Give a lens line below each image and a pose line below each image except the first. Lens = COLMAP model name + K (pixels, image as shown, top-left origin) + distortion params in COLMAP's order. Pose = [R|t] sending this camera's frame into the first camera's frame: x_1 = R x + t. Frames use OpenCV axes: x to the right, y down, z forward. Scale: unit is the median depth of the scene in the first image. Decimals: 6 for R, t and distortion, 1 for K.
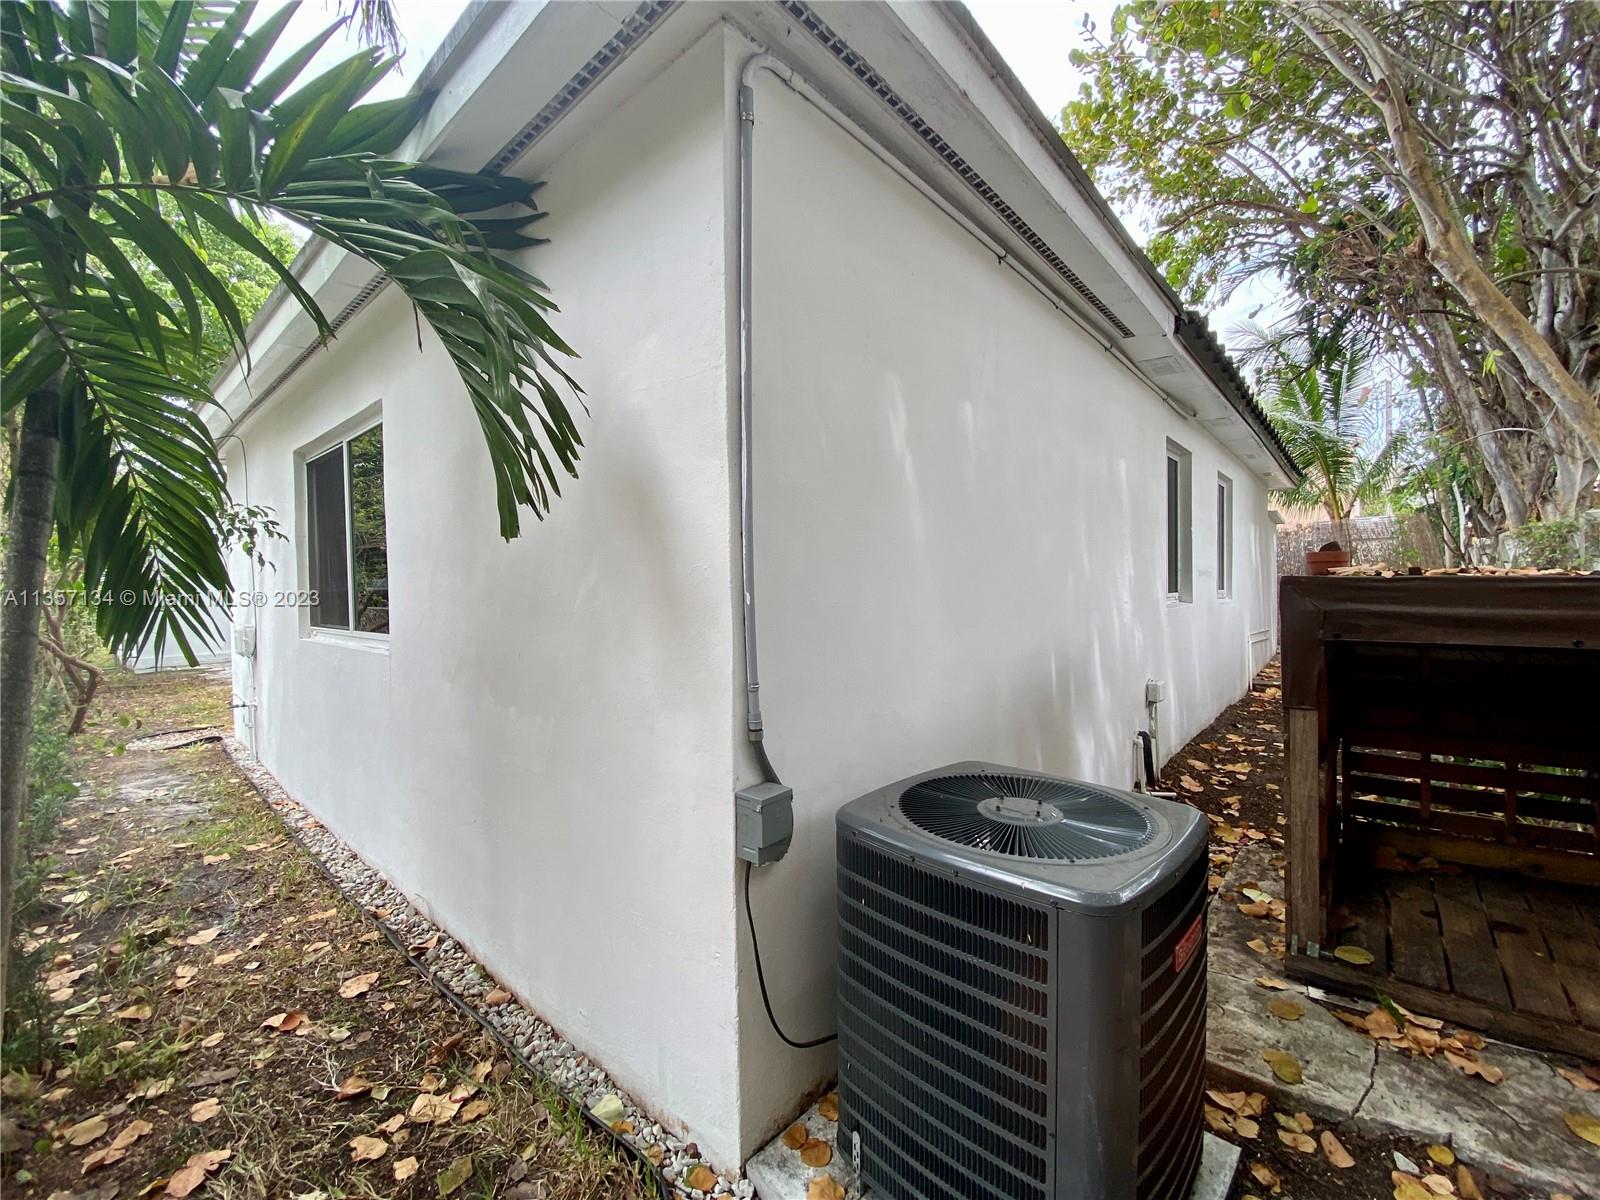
lens RADIAL K [[645.6, 0, 800.0], [0, 645.6, 600.0], [0, 0, 1]] dist [0.015680, -0.017241]
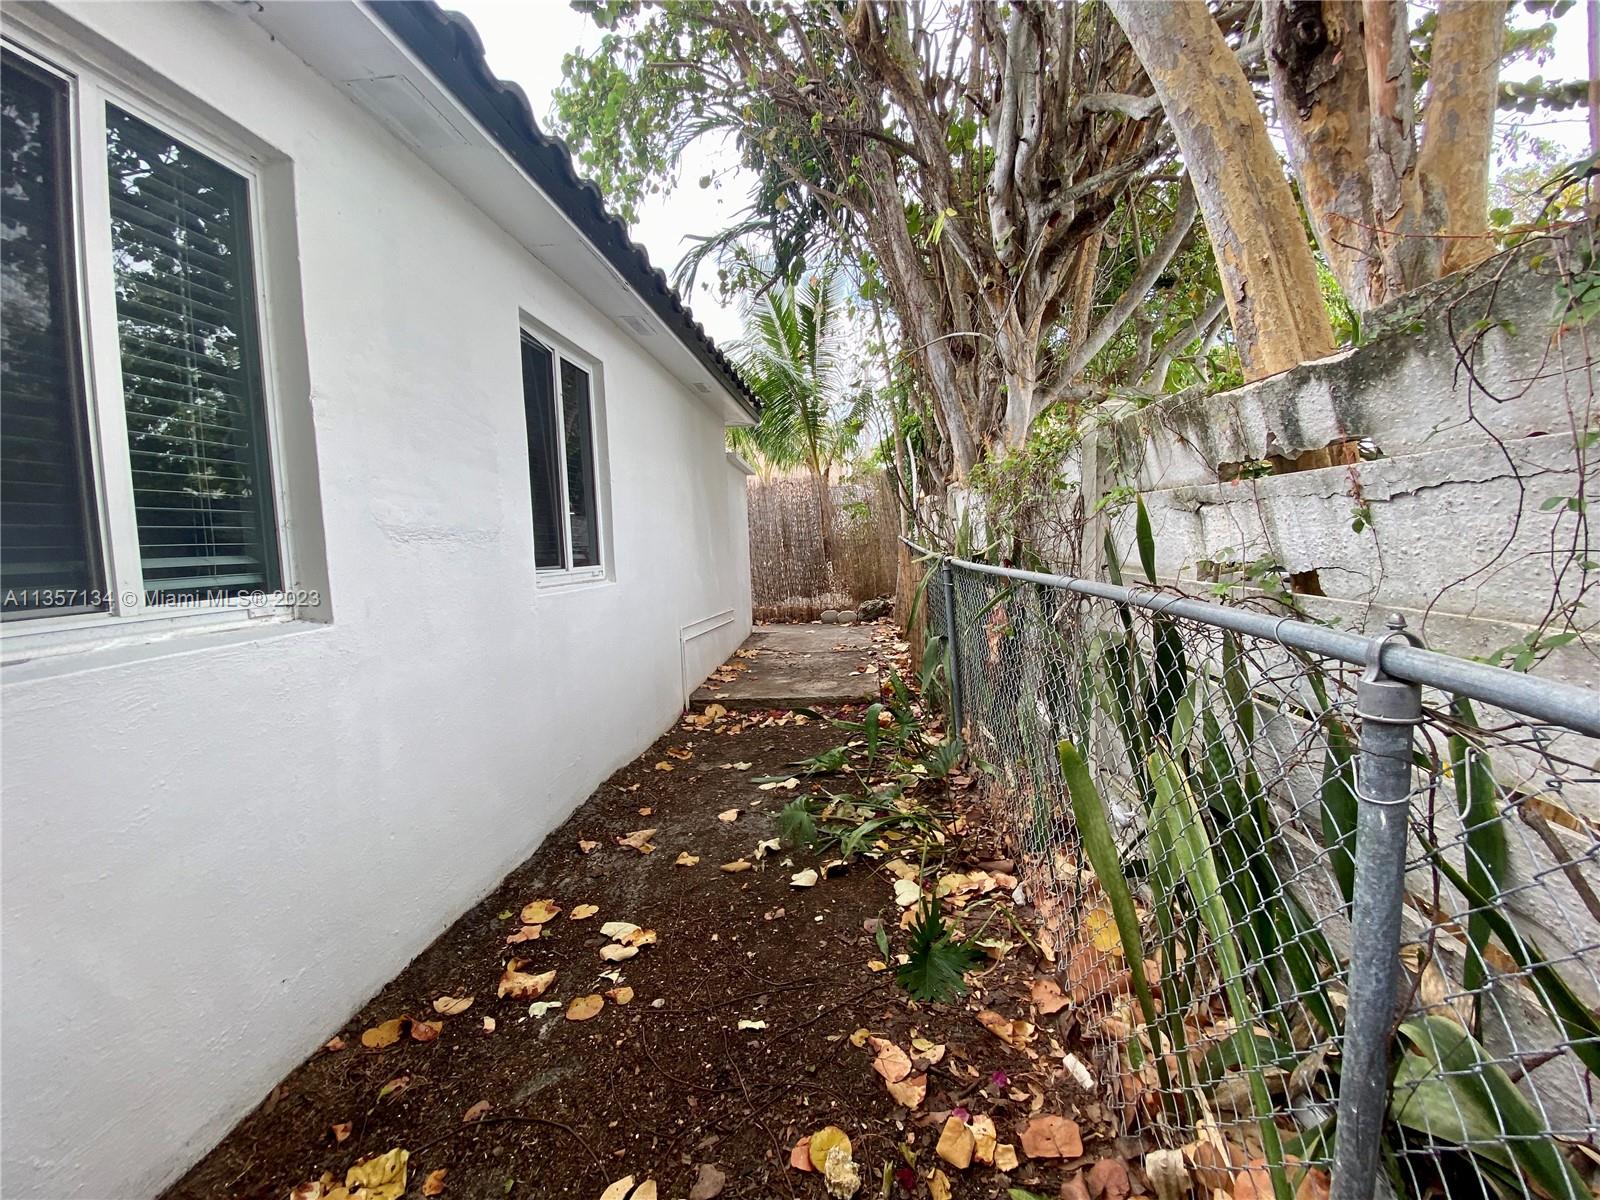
lens RADIAL K [[645.6, 0, 800.0], [0, 645.6, 600.0], [0, 0, 1]] dist [0.015680, -0.017241]
pose [[0.813936, -0.056636, 0.578187, 0.463439], [0.024880, 0.997722, 0.062707, -0.014850], [-0.580421, -0.036654, 0.813491, 0.445086]]
